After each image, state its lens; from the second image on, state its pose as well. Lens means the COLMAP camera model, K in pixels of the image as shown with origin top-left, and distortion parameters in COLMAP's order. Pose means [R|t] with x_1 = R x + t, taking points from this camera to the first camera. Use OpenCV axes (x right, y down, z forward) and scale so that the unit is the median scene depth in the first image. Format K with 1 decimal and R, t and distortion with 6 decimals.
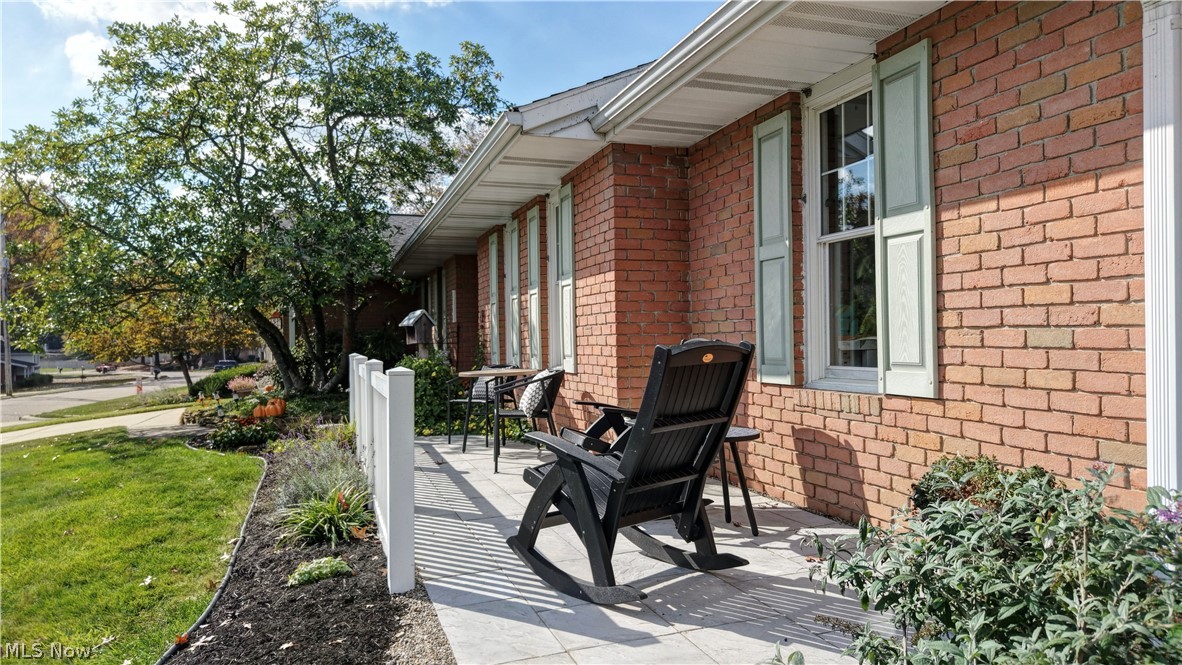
lens RADIAL K [[794.2, 0, 596.2], [0, 794.2, 333.8], [0, 0, 1]] dist [0.014277, -0.012196]
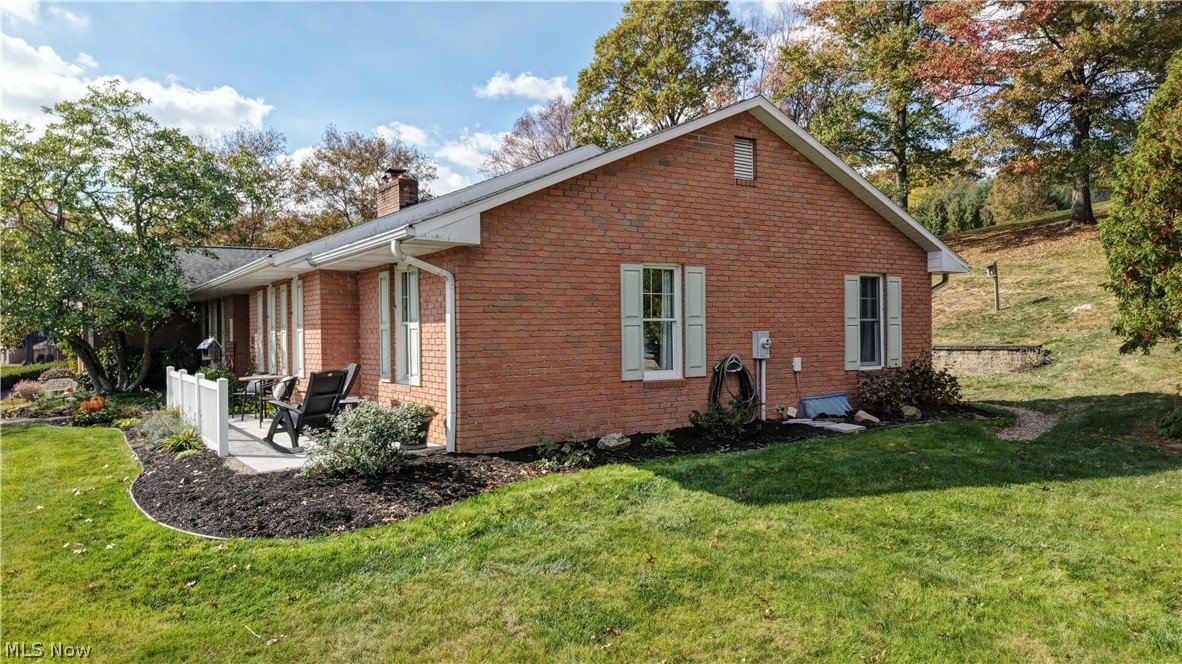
lens RADIAL K [[794.2, 0, 584.2], [0, 794.2, 338.0], [0, 0, 1]] dist [0.014277, -0.012196]
pose [[0.968066, 0.002277, 0.250684, 0.139076], [-0.004350, 0.999961, 0.007717, -0.061652], [-0.250657, -0.008562, 0.968038, -0.989318]]
